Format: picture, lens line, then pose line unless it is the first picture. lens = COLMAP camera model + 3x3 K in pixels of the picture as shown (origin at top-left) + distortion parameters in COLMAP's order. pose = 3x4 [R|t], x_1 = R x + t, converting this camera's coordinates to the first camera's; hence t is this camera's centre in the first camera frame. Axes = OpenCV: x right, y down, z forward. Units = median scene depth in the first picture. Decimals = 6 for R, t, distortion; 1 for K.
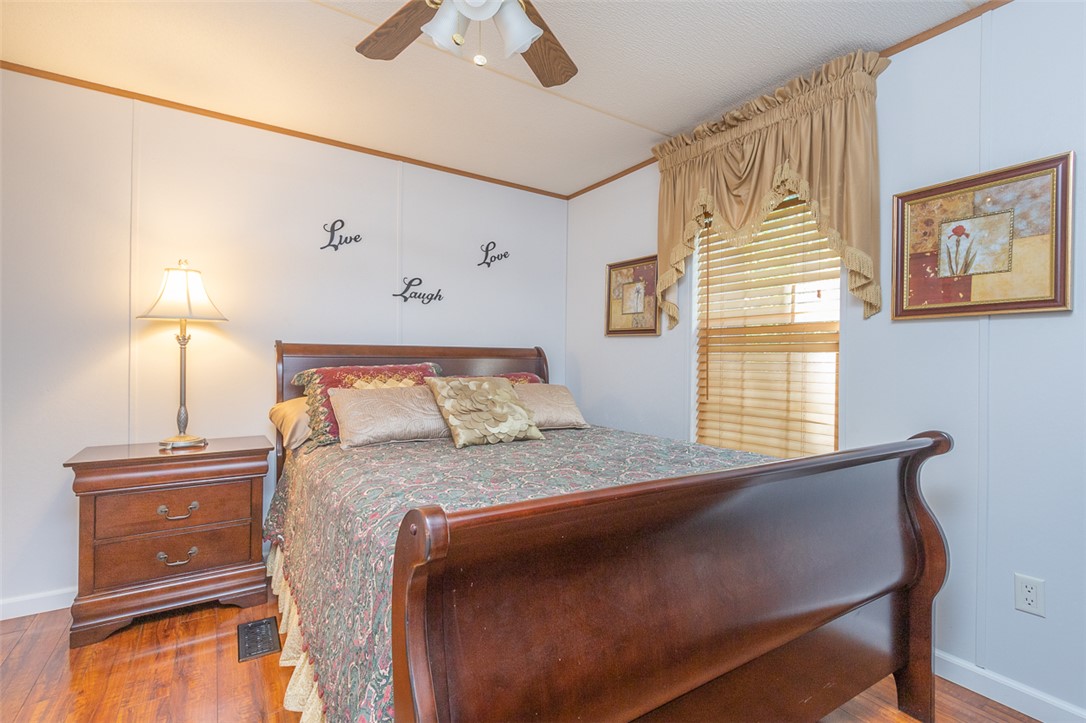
lens RADIAL K [[519.5, 0, 545.6], [0, 519.5, 359.2], [0, 0, 1]] dist [0.002135, 0.000165]
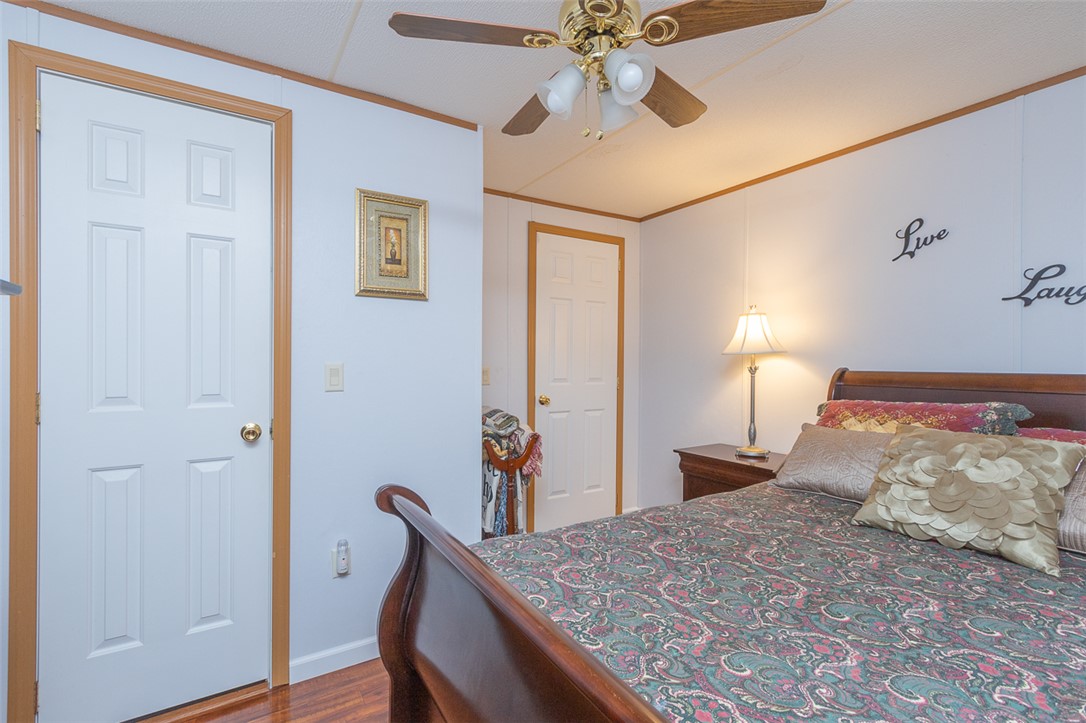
lens RADIAL K [[489.6, 0, 538.9], [0, 489.6, 364.0], [0, 0, 1]] dist [0.002710, 0.000051]
pose [[-0.038108, -0.005559, -0.999258, 0.437774], [-0.002692, 0.999981, -0.005461, -0.038759], [0.999270, 0.002482, -0.038122, 0.483968]]
